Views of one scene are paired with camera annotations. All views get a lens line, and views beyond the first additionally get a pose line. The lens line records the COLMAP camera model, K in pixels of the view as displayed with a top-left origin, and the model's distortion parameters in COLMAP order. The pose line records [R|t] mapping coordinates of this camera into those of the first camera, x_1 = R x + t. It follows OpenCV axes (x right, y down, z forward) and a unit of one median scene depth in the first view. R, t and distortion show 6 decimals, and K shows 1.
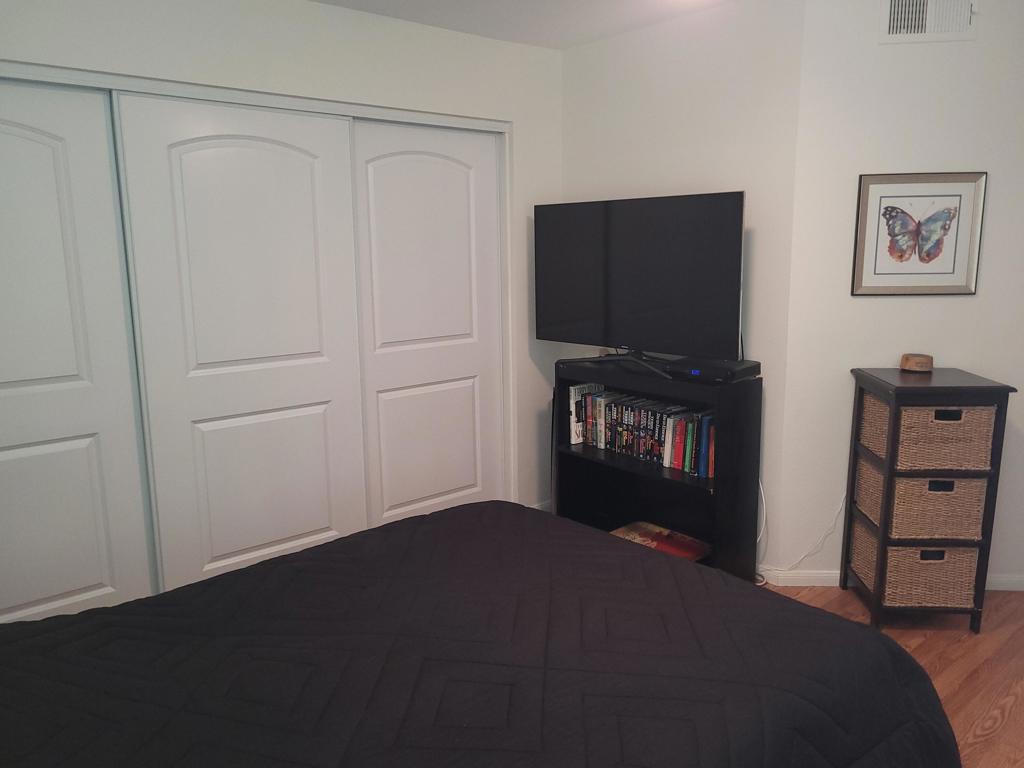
lens RADIAL K [[774.8, 0, 512.5], [0, 774.8, 386.9], [0, 0, 1]] dist [0.046260, -0.027116]
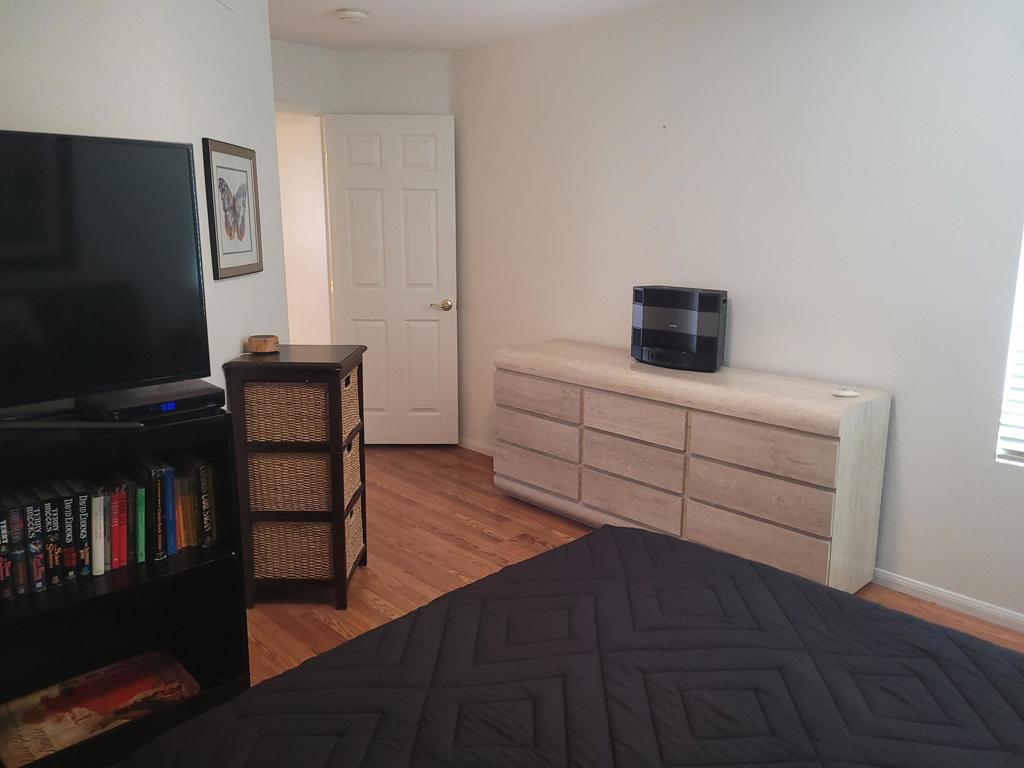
lens RADIAL K [[774.8, 0, 512.0], [0, 774.8, 376.3], [0, 0, 1]] dist [0.046260, -0.027116]
pose [[-0.068657, -0.188223, 0.979724, -0.409961], [0.177606, 0.964047, 0.197658, -0.115797], [-0.981704, 0.187576, -0.032759, 0.667572]]
